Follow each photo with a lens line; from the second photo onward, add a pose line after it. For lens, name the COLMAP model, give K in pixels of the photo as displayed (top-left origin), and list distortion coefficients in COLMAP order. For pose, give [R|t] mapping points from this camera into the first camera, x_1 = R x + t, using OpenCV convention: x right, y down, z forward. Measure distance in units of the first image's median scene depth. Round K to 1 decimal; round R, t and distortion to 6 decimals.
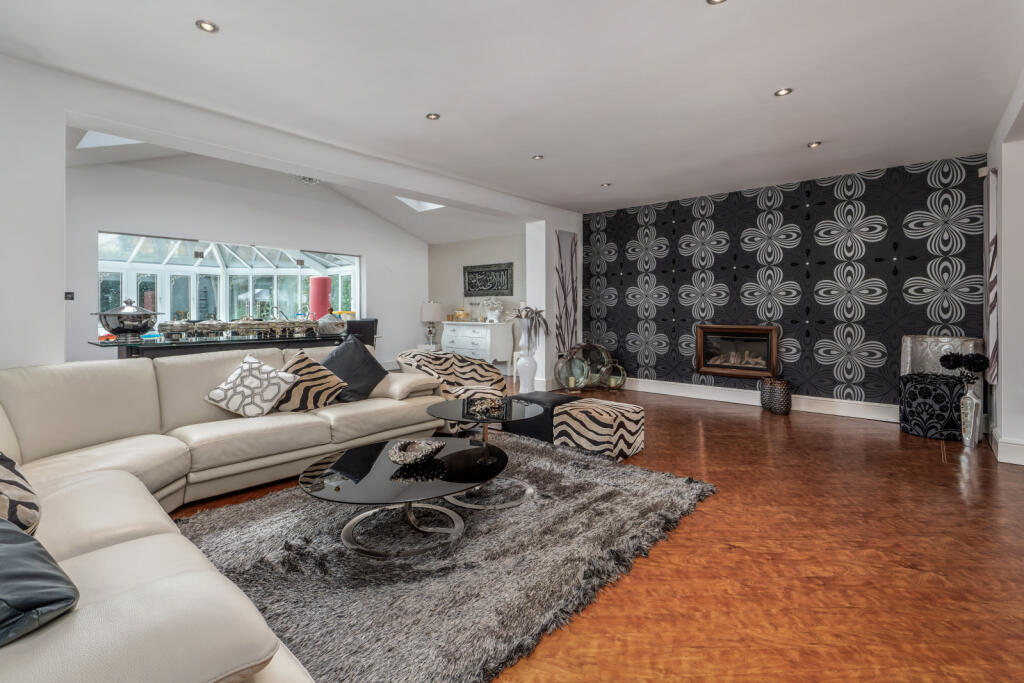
lens RADIAL K [[481.3, 0, 514.6], [0, 481.3, 312.8], [0, 0, 1]] dist [-0.000698, -0.000737]
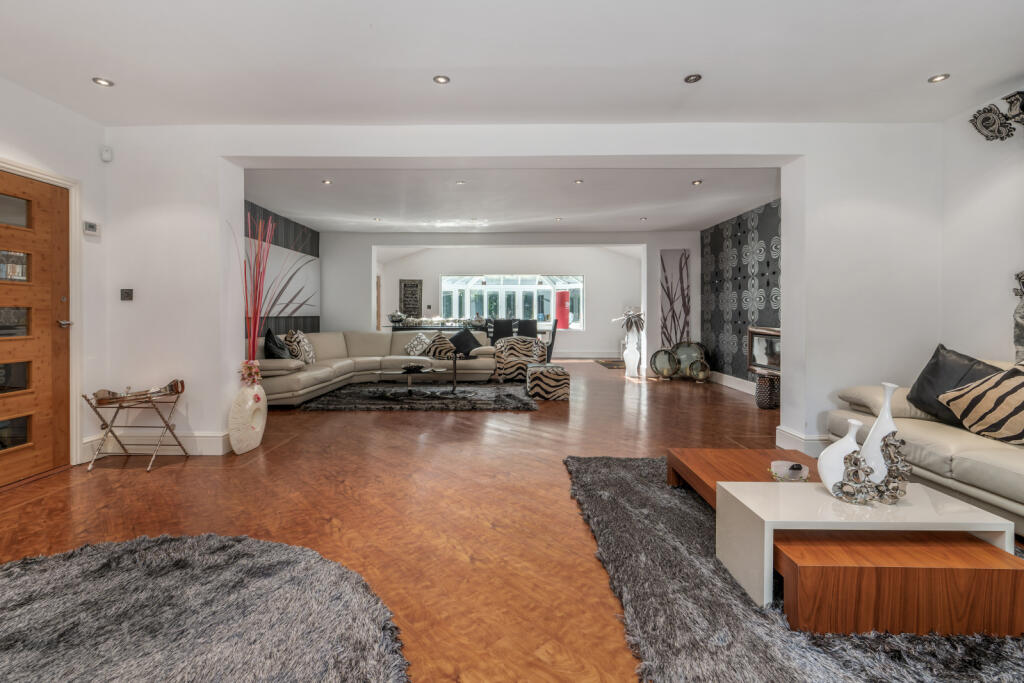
lens RADIAL K [[485.0, 0, 512.0], [0, 485.0, 341.5], [0, 0, 1]] dist [0.004181, 0.000171]
pose [[0.651374, 0.044099, -0.757474, 0.793394], [-0.002134, 0.998412, 0.056291, -0.003201], [0.758754, -0.035051, 0.650434, -0.125596]]
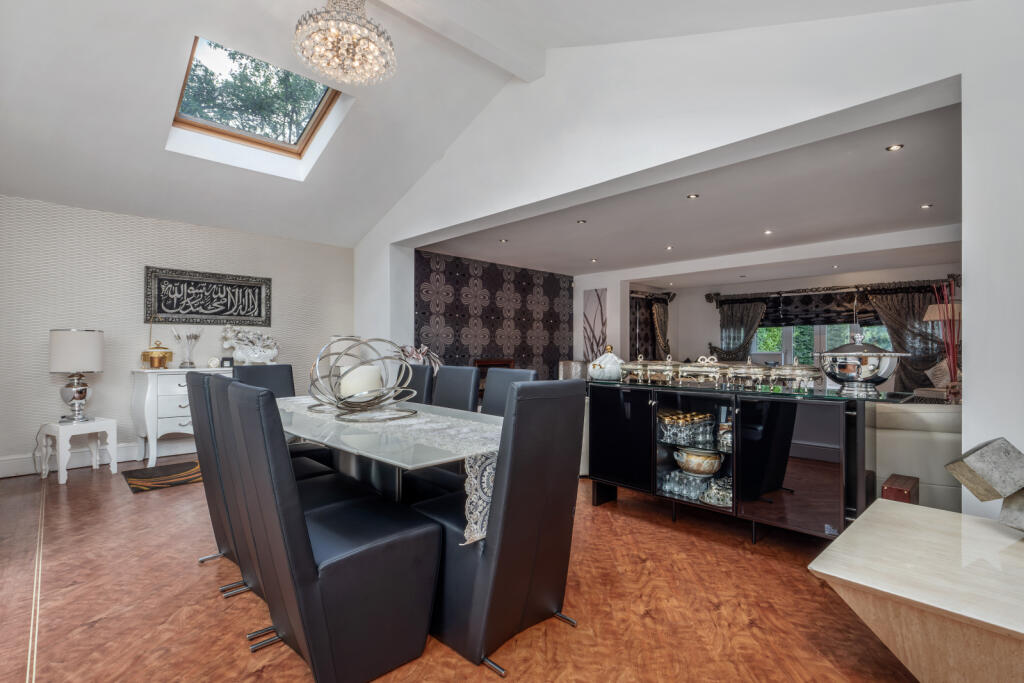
lens RADIAL K [[485.0, 0, 512.0], [0, 485.0, 341.5], [0, 0, 1]] dist [0.004181, 0.000171]
pose [[0.090877, 0.009374, 0.995818, -0.886425], [-0.002807, 0.999954, -0.009157, -0.011898], [-0.995858, -0.001963, 0.090900, 0.777084]]
